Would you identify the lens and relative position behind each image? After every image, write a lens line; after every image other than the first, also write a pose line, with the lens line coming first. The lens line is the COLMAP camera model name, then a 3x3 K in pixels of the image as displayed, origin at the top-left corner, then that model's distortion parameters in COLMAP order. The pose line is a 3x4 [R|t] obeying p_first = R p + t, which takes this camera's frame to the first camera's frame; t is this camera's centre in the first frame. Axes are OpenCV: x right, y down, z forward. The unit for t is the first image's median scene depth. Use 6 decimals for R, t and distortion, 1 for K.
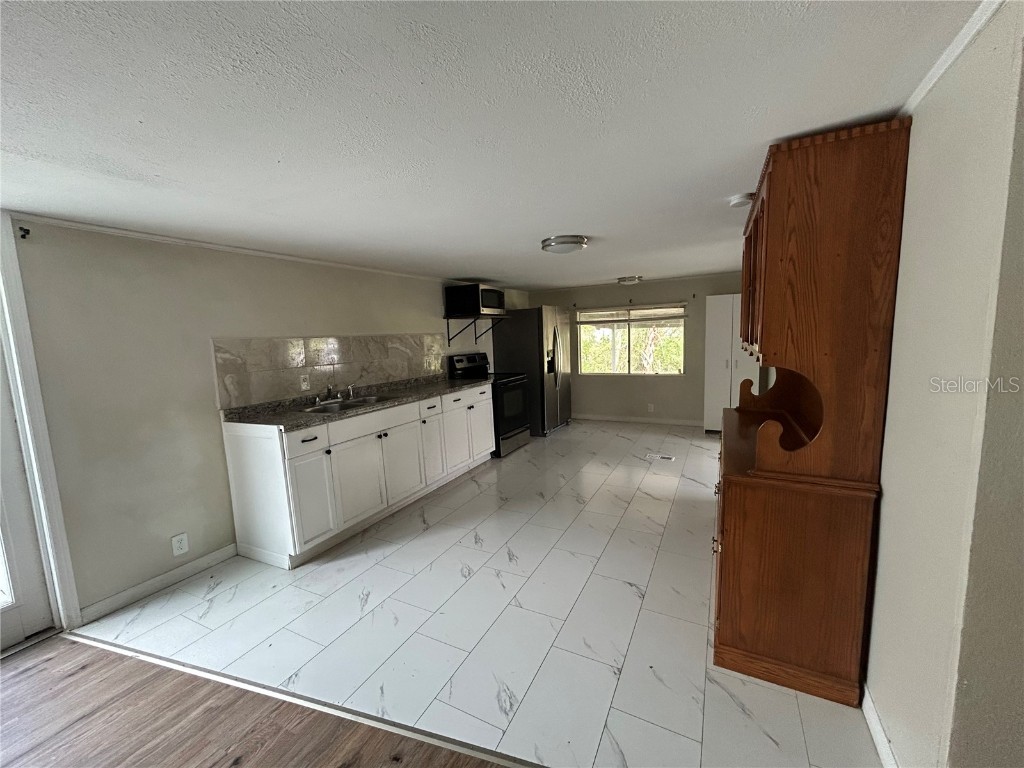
lens RADIAL K [[413.7, 0, 511.5], [0, 413.7, 385.7], [0, 0, 1]] dist [0.009909, -0.000797]
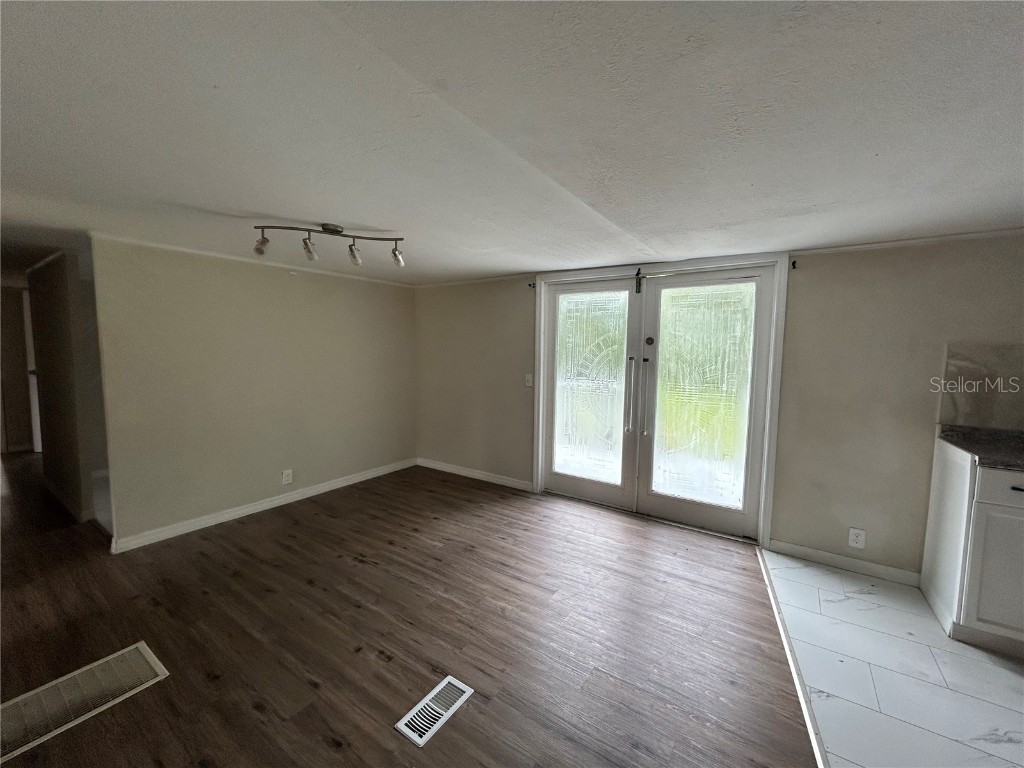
lens RADIAL K [[413.7, 0, 508.3], [0, 413.7, 383.9], [0, 0, 1]] dist [0.009909, -0.000797]
pose [[-0.116831, 0.121261, -0.985721, 0.196189], [-0.133017, 0.981665, 0.136527, -0.017205], [0.984204, 0.147068, -0.098560, 0.125220]]
